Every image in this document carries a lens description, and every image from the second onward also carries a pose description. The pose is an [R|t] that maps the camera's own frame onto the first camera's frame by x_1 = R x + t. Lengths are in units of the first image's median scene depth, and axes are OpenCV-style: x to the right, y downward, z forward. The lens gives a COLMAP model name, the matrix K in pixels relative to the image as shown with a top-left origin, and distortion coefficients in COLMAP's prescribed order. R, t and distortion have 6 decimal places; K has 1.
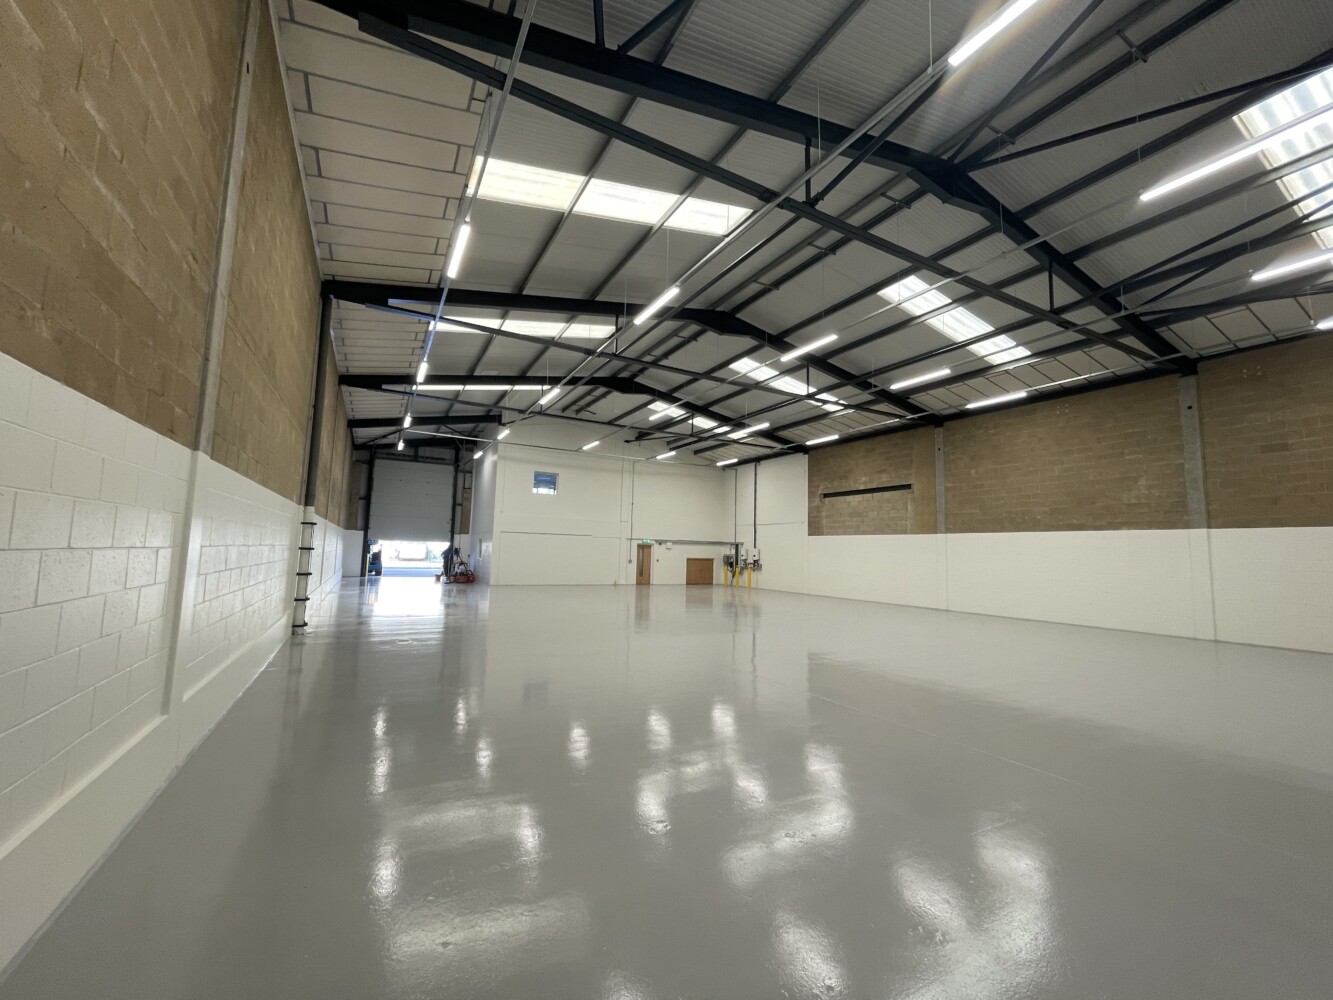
lens RADIAL K [[536.6, 0, 686.4], [0, 536.6, 496.9], [0, 0, 1]] dist [0.000763, -0.000003]
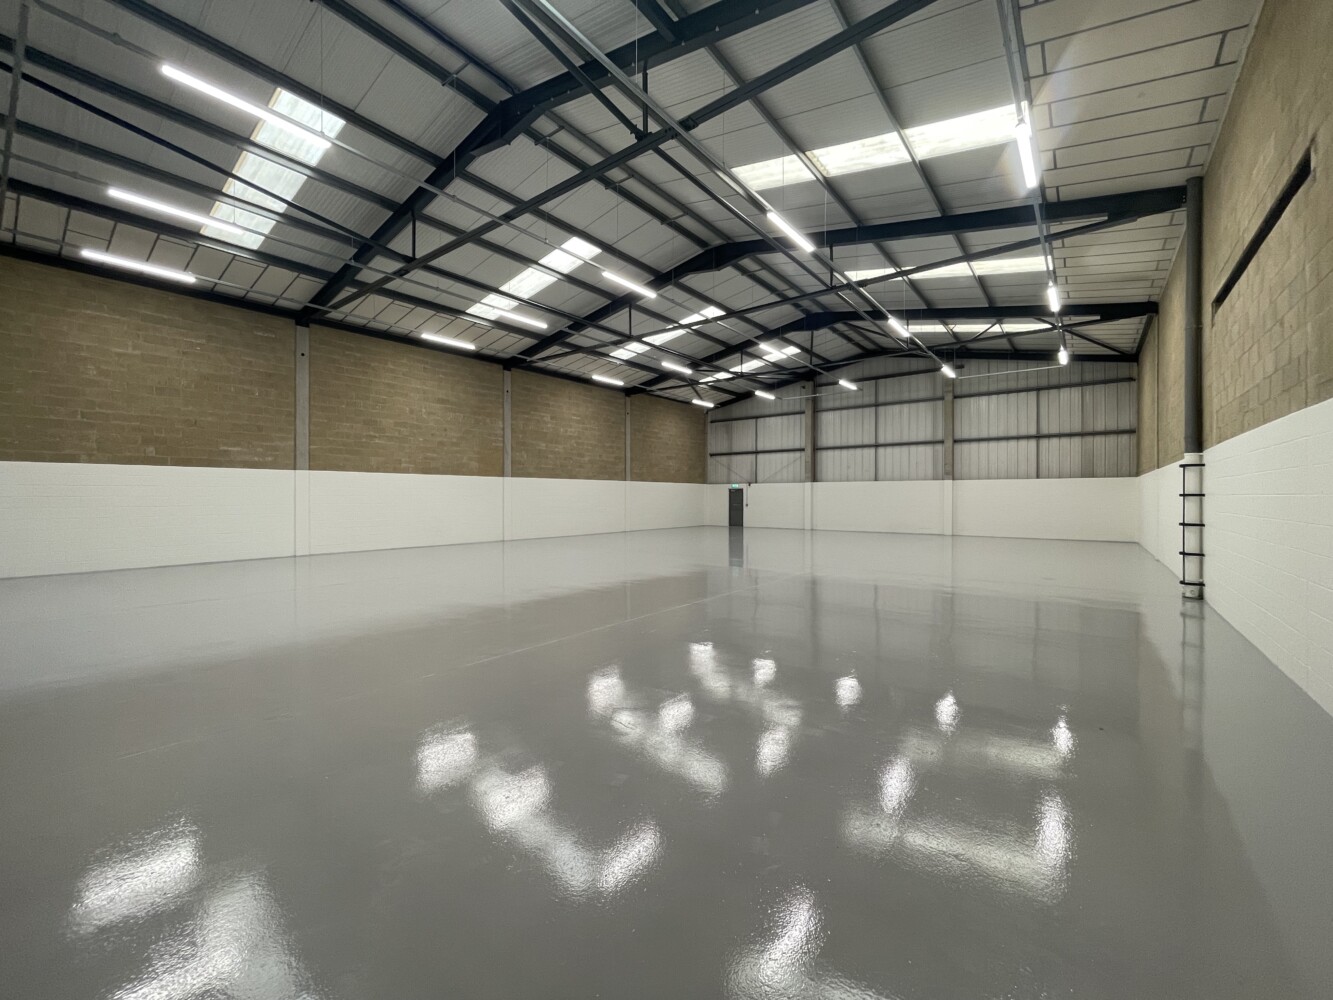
lens RADIAL K [[536.6, 0, 686.4], [0, 536.6, 496.9], [0, 0, 1]] dist [0.000763, -0.000003]
pose [[-0.392452, -0.030368, 0.919271, -0.435220], [-0.105615, 0.994332, -0.012241, 0.059713], [-0.913689, -0.101893, -0.393435, 0.768731]]
